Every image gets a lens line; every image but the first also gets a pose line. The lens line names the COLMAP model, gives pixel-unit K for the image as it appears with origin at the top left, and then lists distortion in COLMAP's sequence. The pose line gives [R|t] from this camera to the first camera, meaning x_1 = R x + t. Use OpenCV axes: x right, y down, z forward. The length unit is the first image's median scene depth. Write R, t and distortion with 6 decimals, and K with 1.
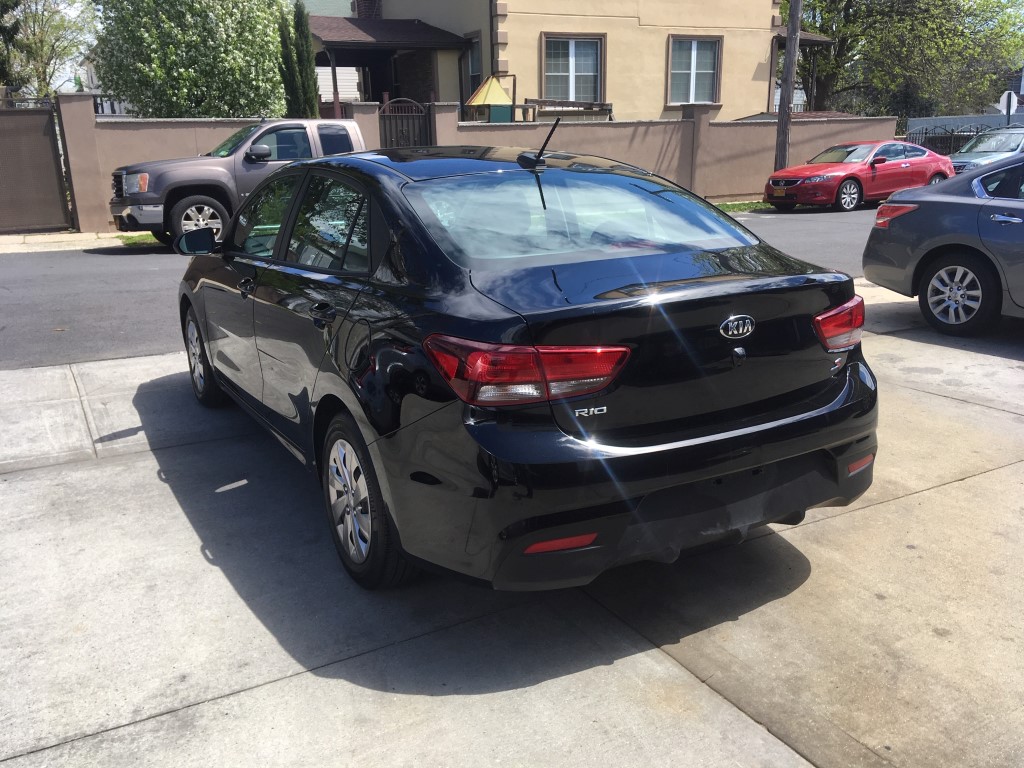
lens RADIAL K [[863.7, 0, 507.9], [0, 863.7, 382.6], [0, 0, 1]] dist [0.116581, -0.174833]
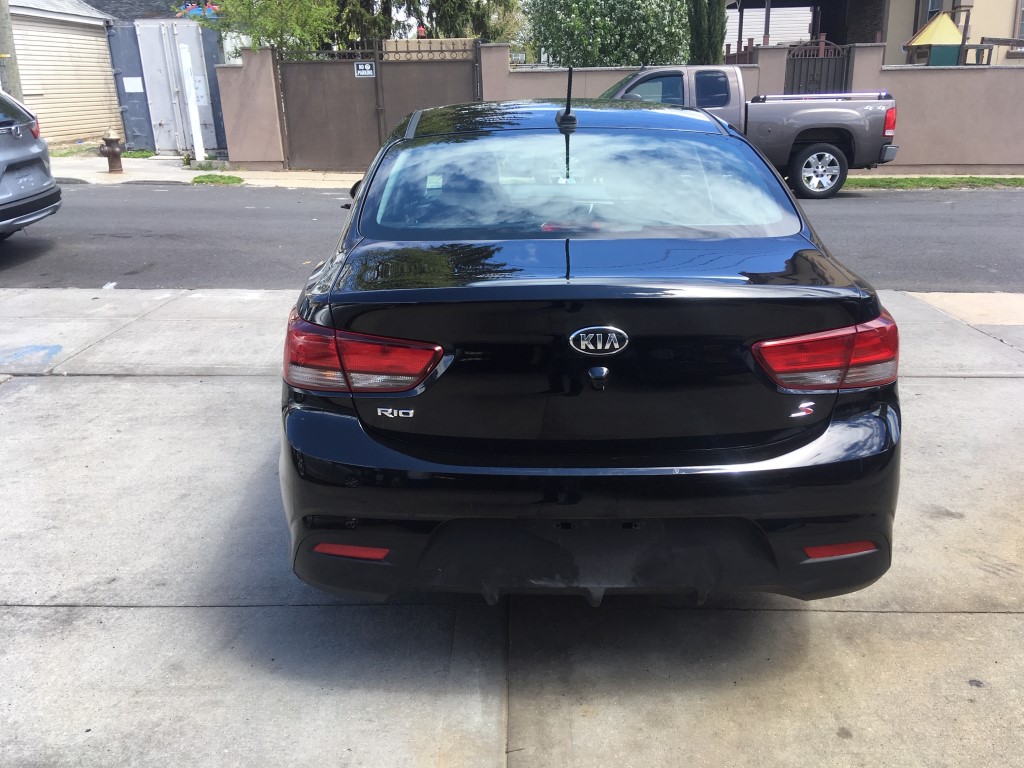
lens RADIAL K [[863.7, 0, 507.1], [0, 863.7, 373.7], [0, 0, 1]] dist [0.116581, -0.174833]
pose [[0.868146, 0.160026, -0.469802, 0.272424], [-0.137734, 0.987093, 0.081710, -0.042026], [0.476814, -0.006228, 0.878982, 0.127584]]
